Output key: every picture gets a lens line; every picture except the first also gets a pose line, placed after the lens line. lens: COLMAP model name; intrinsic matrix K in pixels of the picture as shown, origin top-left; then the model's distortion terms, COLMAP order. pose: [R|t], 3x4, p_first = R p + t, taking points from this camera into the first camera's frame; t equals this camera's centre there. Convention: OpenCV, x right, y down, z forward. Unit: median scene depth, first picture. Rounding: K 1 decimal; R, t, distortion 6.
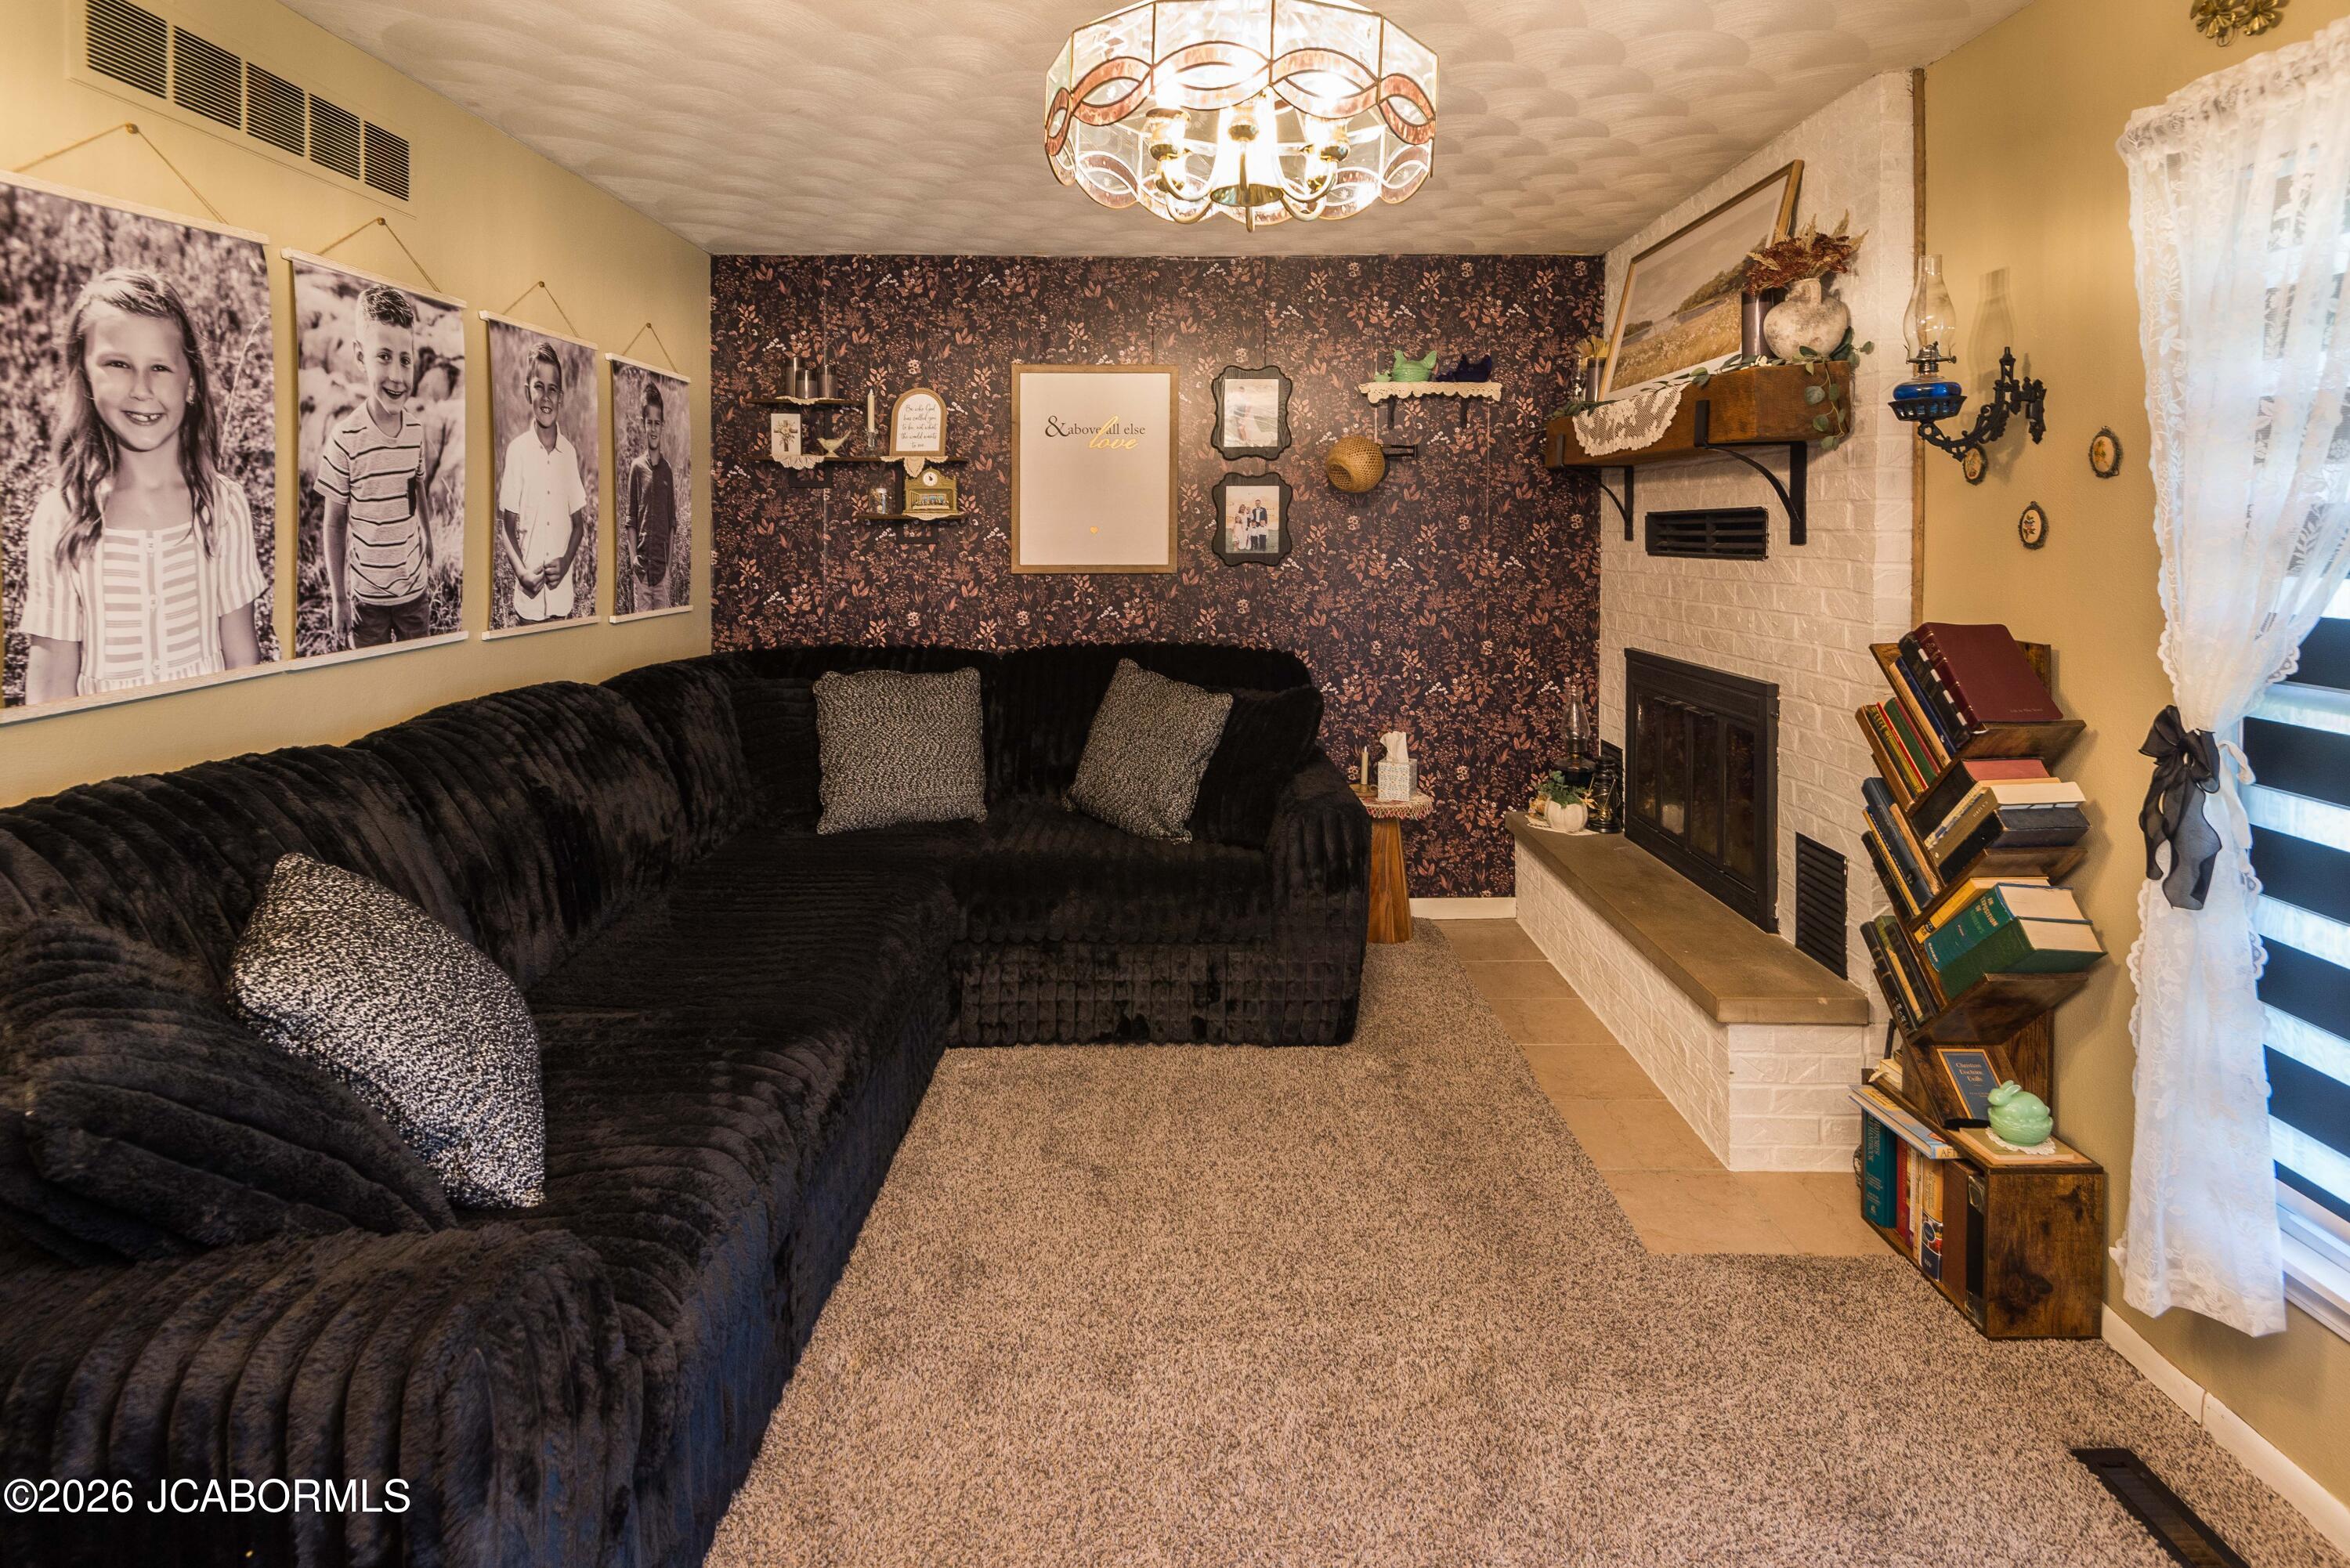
lens RADIAL K [[1157.4, 0, 1180.5], [0, 1157.4, 569.1], [0, 0, 1]] dist [0.050703, -0.030454]
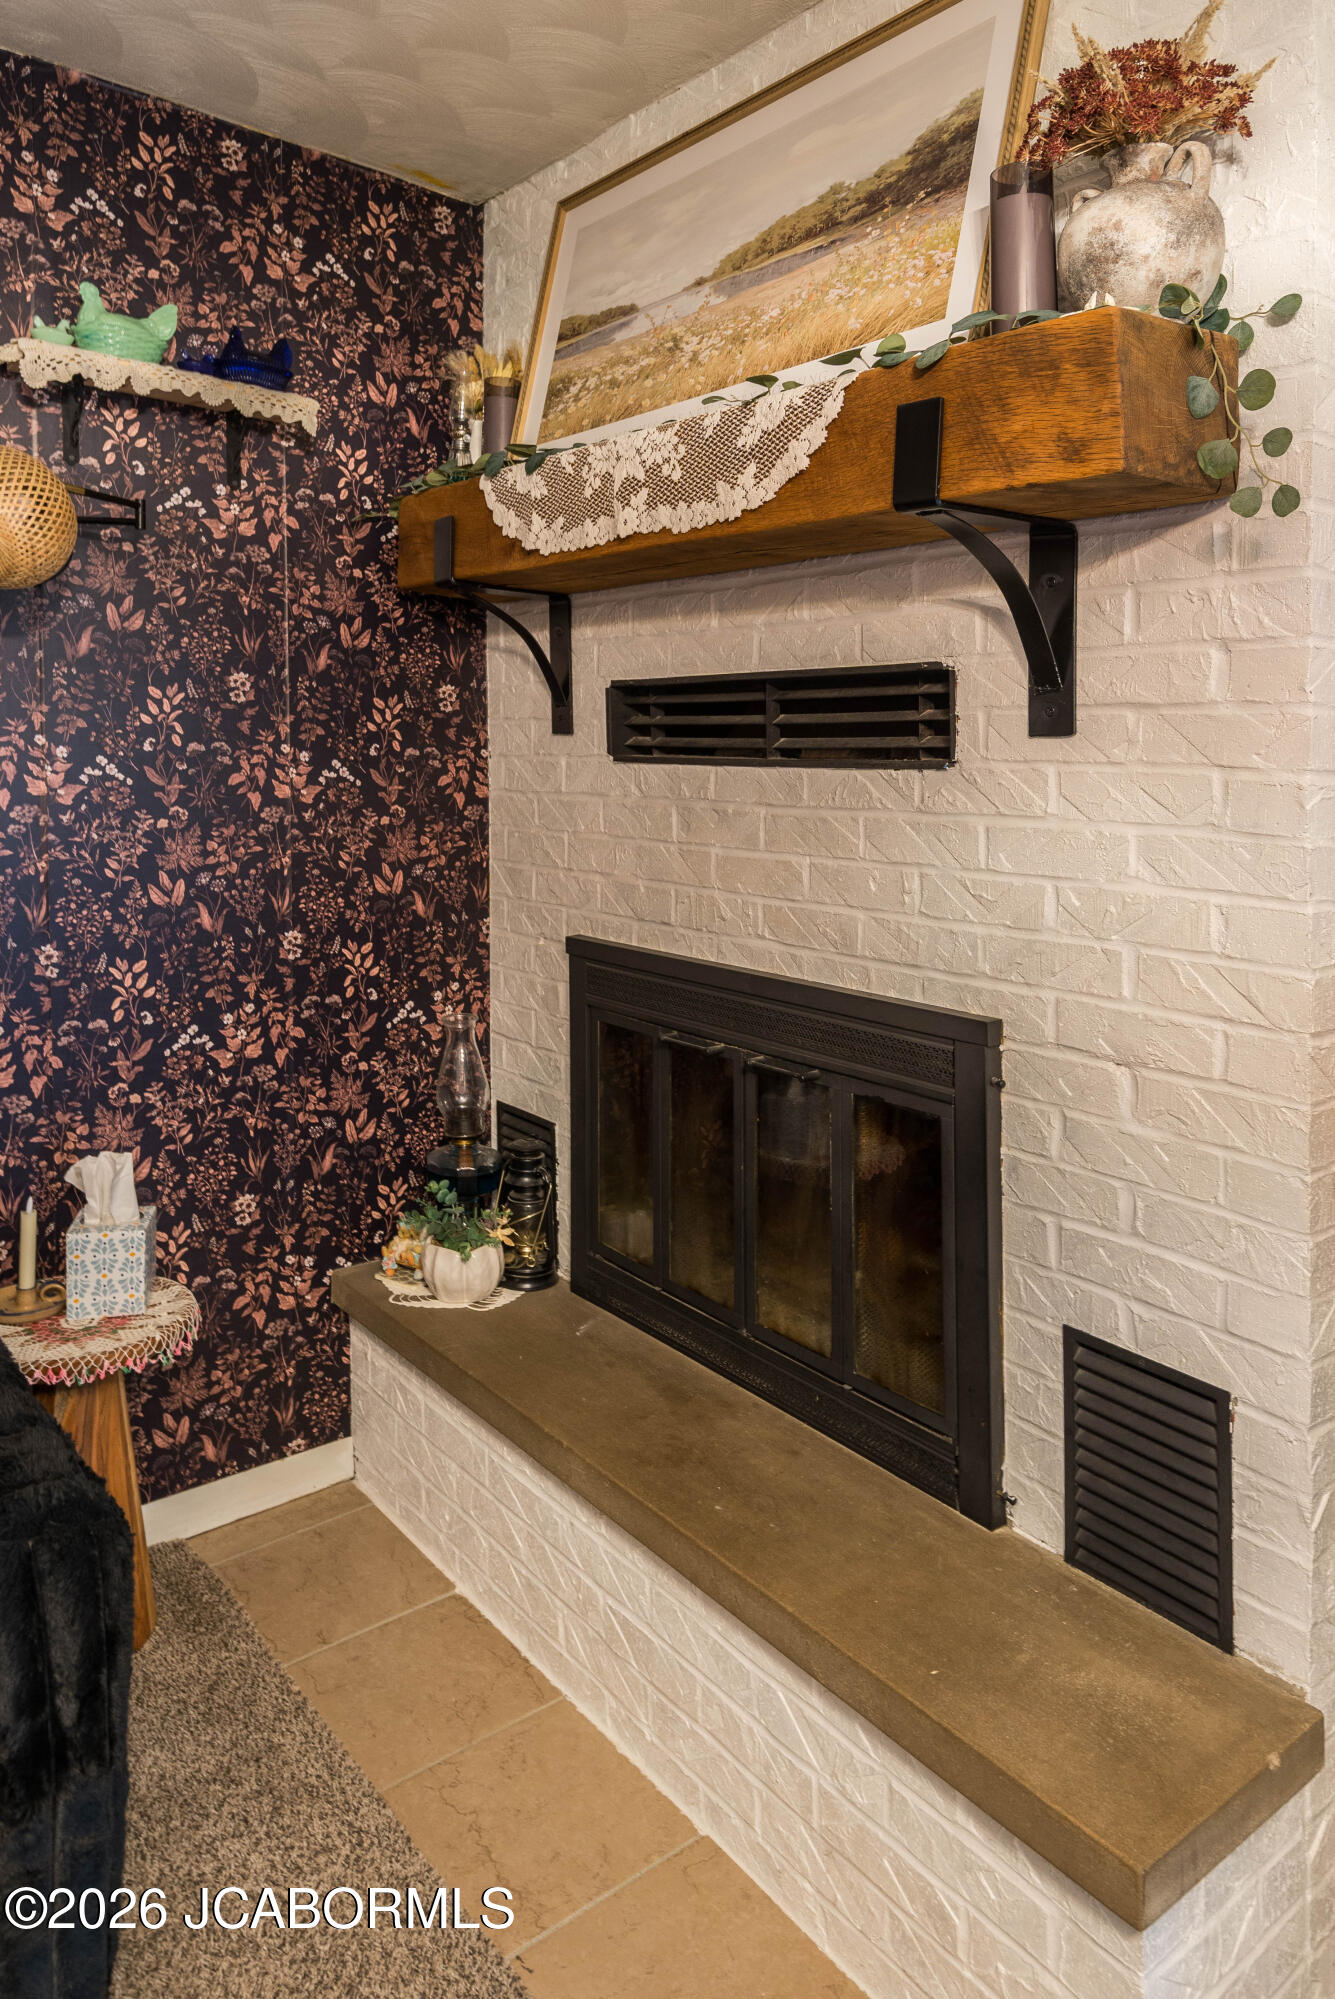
lens RADIAL K [[1323.4, 0, 670.1], [0, 1323.4, 863.4], [0, 0, 1]] dist [0.025967, -0.001511]
pose [[0.777199, -0.022165, 0.628864, 0.037431], [-0.009549, 0.998849, 0.047008, 0.005492], [-0.629182, -0.042540, 0.776093, 0.476332]]
